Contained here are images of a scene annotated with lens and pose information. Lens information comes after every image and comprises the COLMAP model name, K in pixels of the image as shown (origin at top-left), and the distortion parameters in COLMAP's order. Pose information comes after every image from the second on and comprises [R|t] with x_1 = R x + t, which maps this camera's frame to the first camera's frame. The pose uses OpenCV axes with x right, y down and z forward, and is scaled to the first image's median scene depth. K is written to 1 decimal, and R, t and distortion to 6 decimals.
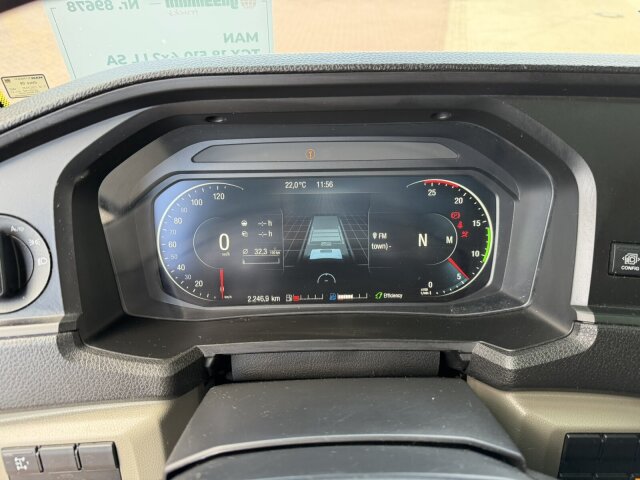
lens RADIAL K [[442.0, 0, 318.7], [0, 442.0, 239.7], [0, 0, 1]] dist [0.100792, -0.131936]
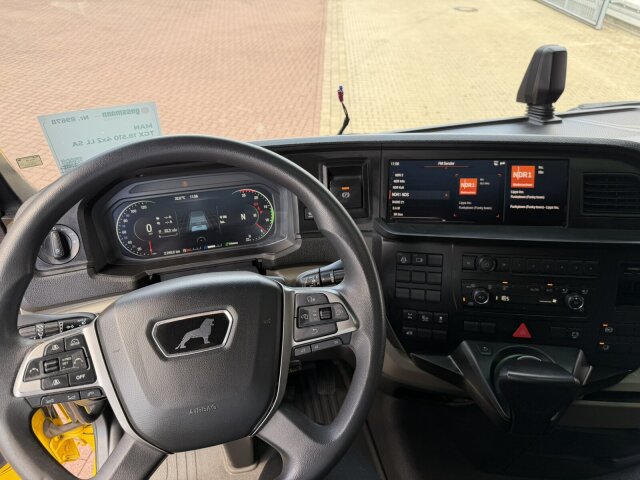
lens RADIAL K [[442.0, 0, 318.7], [0, 442.0, 239.7], [0, 0, 1]] dist [0.100792, -0.131936]
pose [[0.974629, -0.126595, 0.184589, 0.179570], [0.124960, 0.991950, 0.020513, 0.118476], [-0.185699, 0.003074, 0.982602, -1.276602]]
